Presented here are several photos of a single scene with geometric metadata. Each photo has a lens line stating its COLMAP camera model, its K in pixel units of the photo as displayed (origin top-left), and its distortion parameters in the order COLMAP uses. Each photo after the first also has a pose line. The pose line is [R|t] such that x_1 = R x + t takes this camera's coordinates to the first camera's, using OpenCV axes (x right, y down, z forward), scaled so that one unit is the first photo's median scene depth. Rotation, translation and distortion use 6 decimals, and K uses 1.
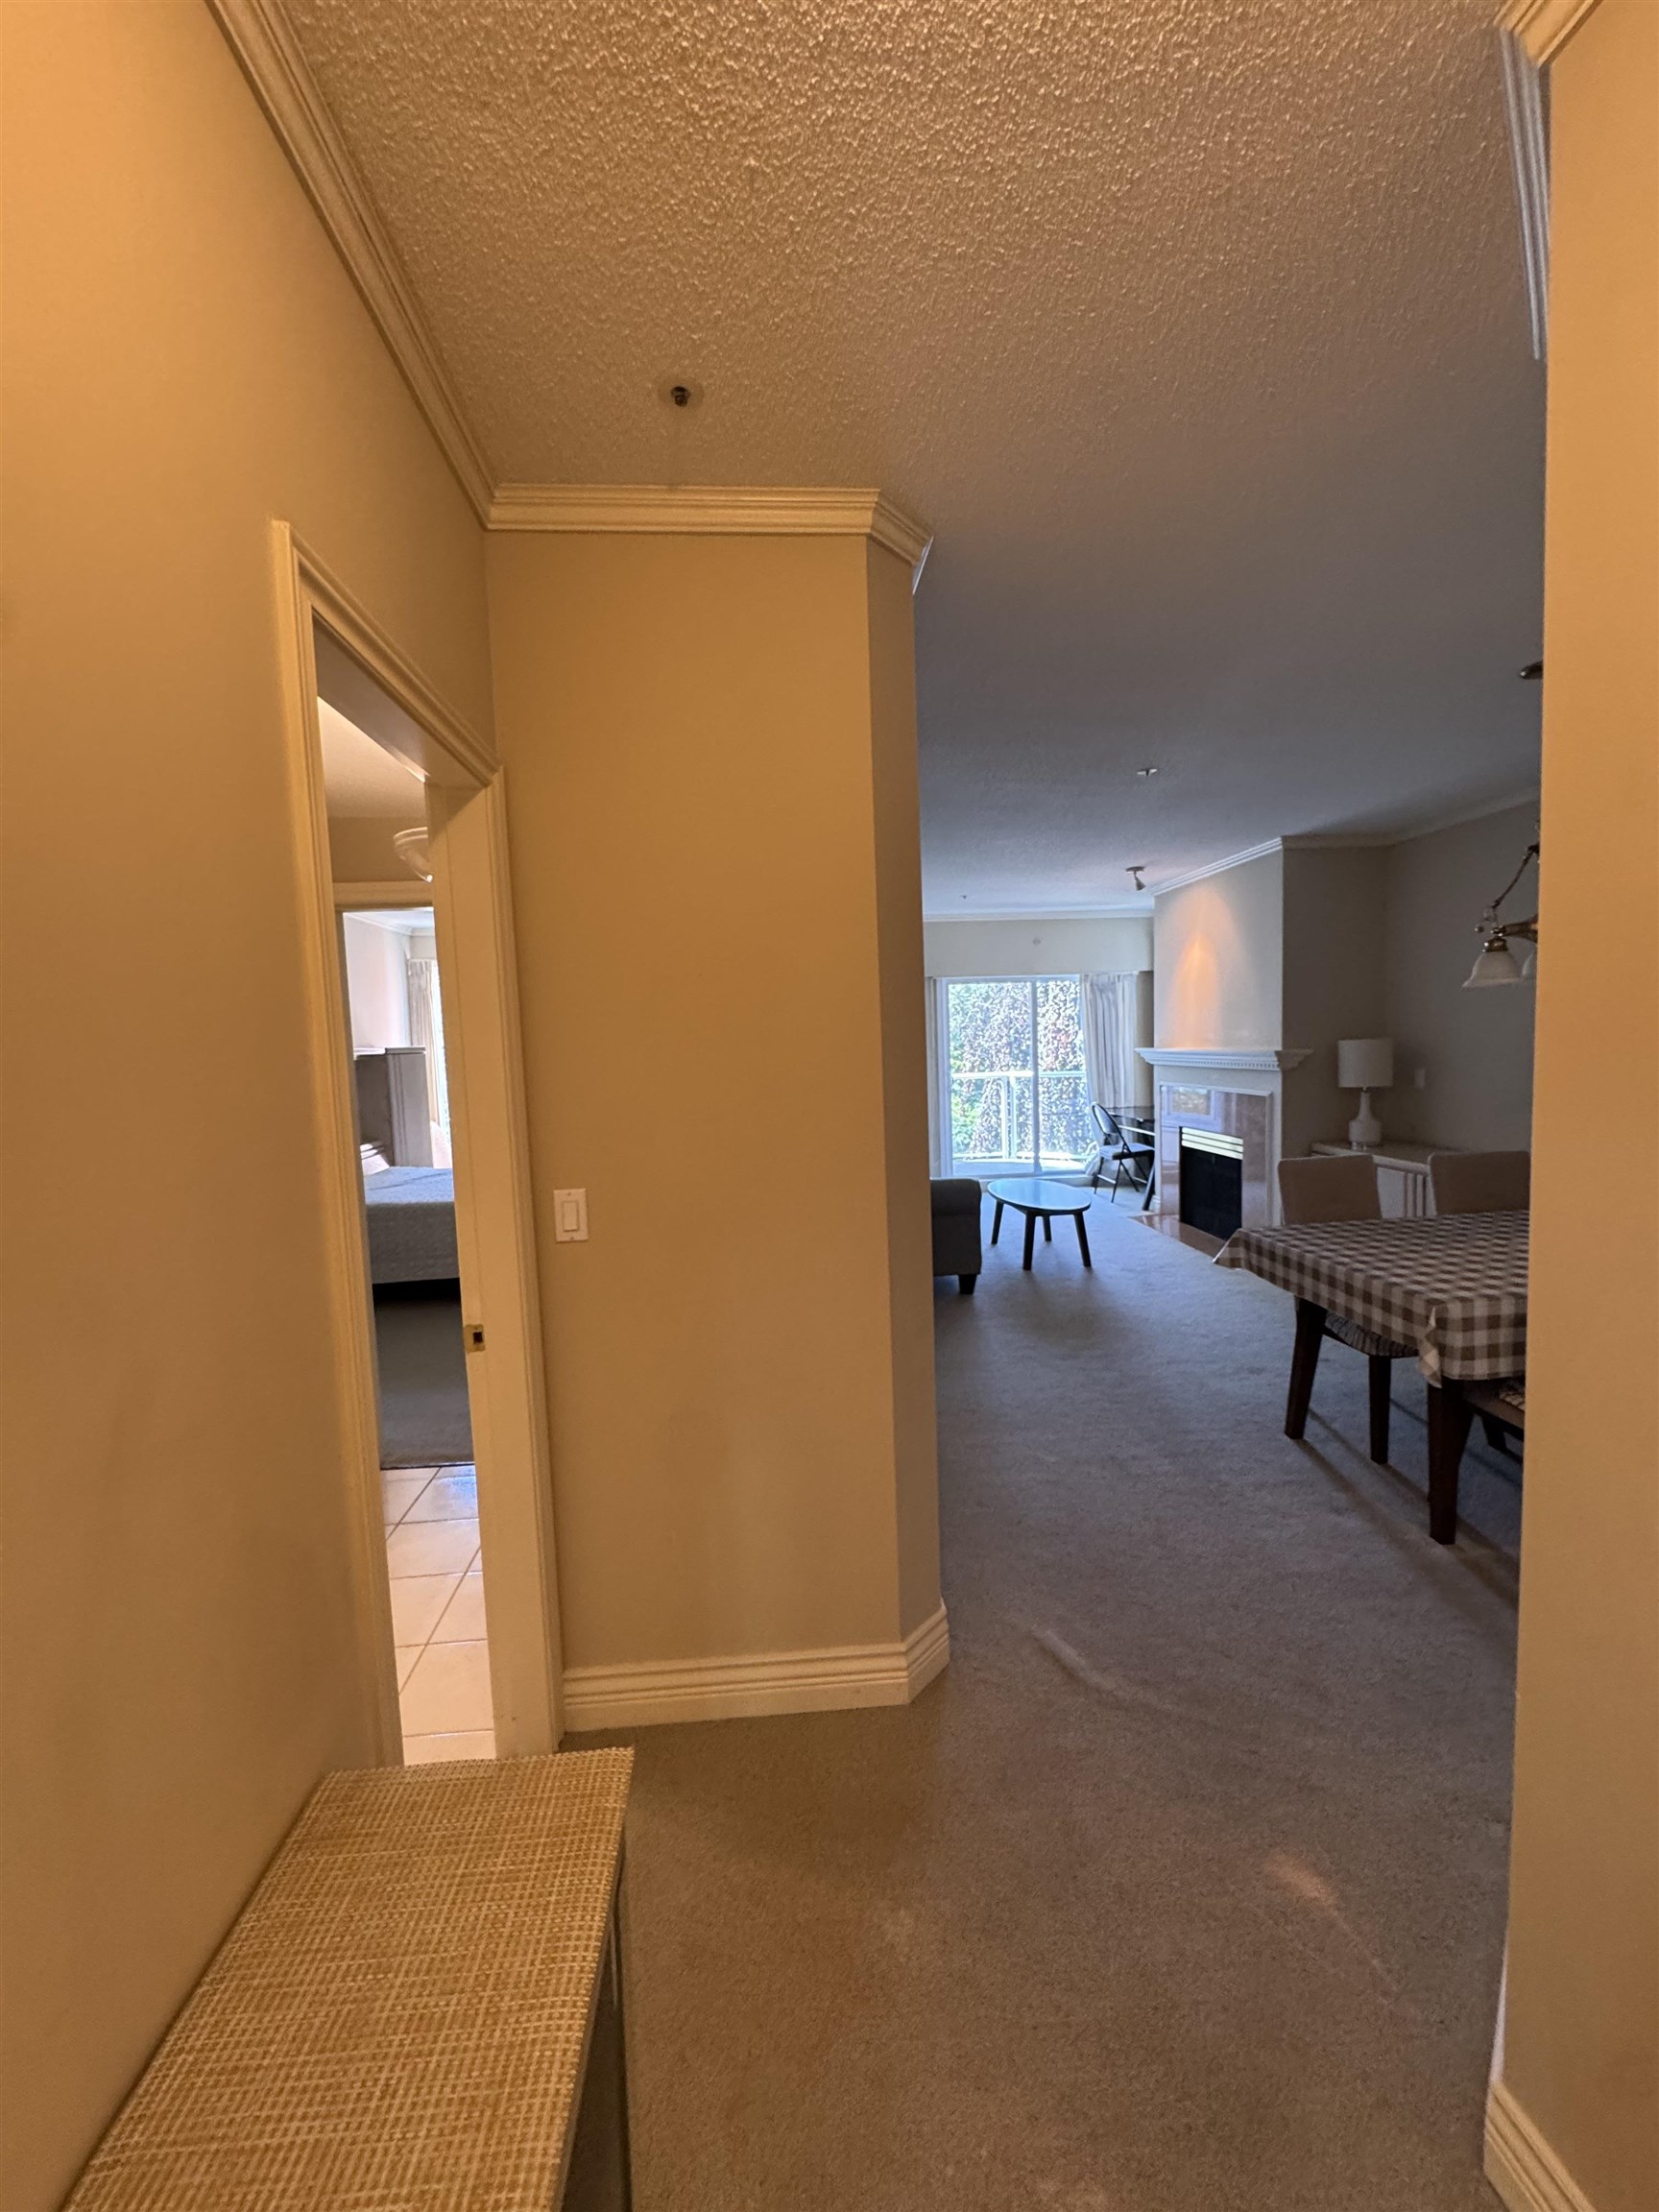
lens RADIAL K [[881.1, 0, 830.7], [0, 881.1, 1108.9], [0, 0, 1]] dist [-0.004221, -0.000174]
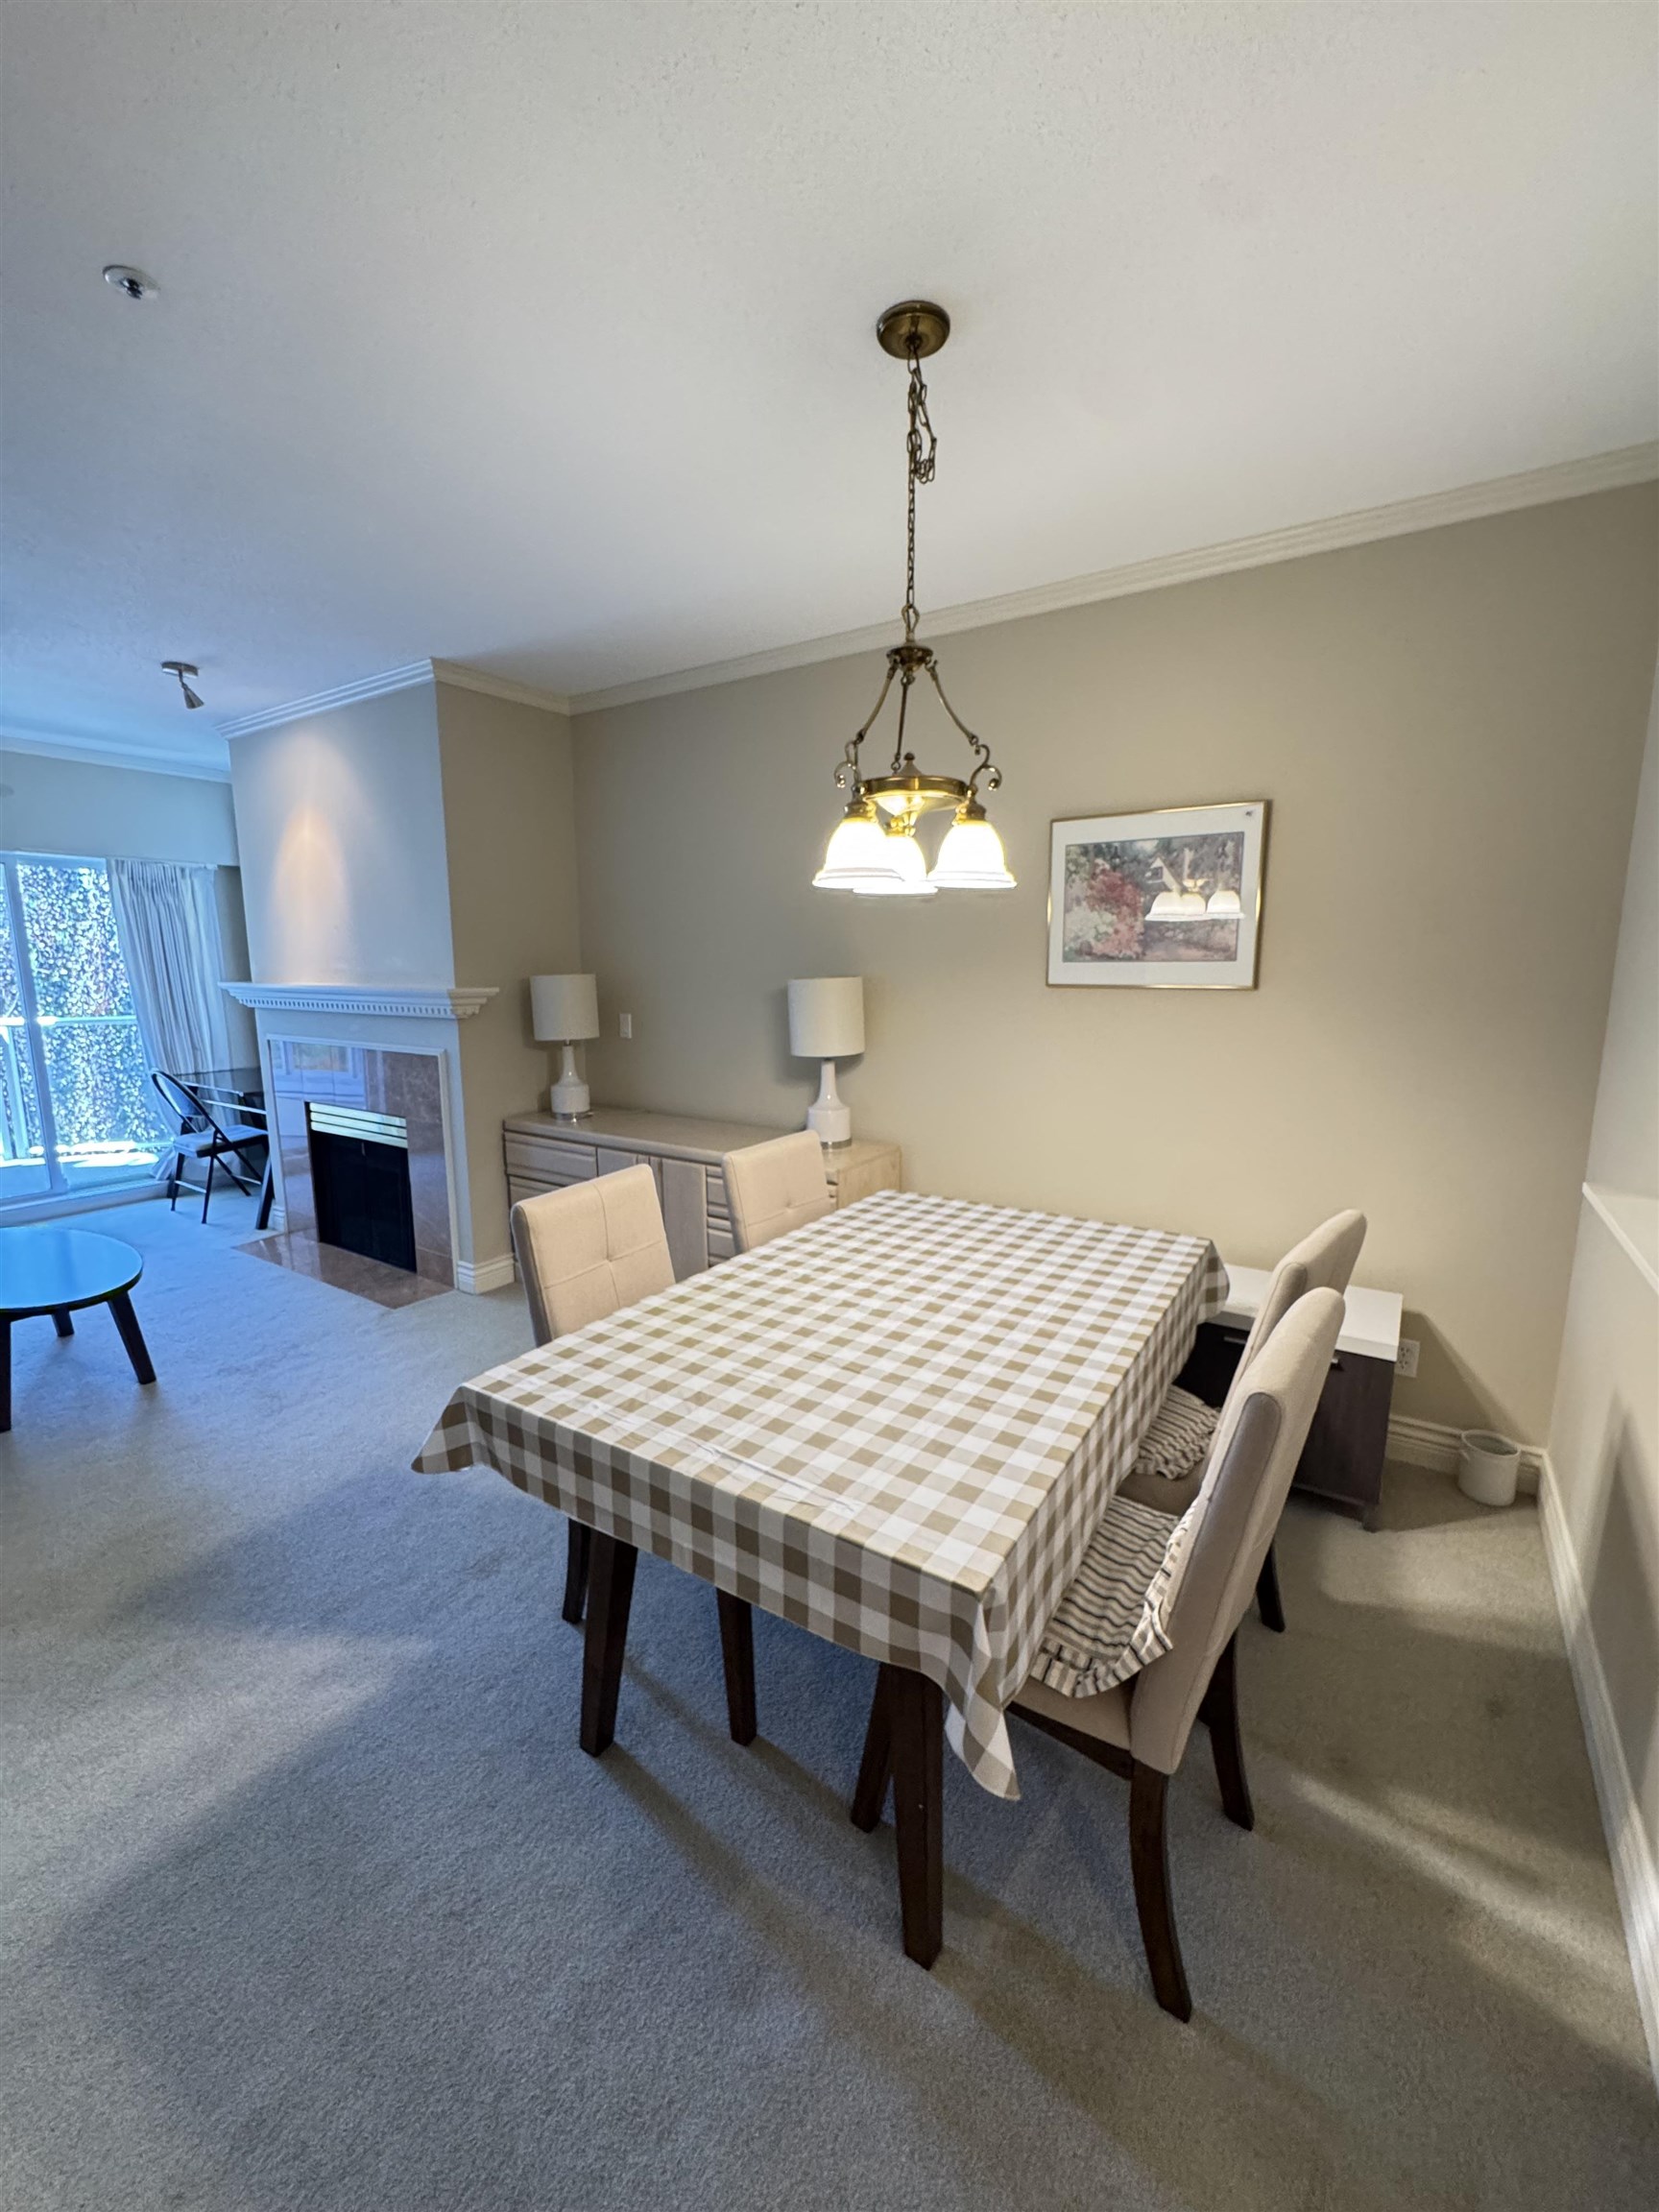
lens RADIAL K [[895.0, 0, 832.4], [0, 895.0, 1108.2], [0, 0, 1]] dist [-0.001975, 0.000101]
pose [[0.613677, -0.096224, 0.783672, 0.122809], [0.041561, 0.995107, 0.089640, -0.021187], [-0.788463, -0.022440, 0.614673, 0.299670]]
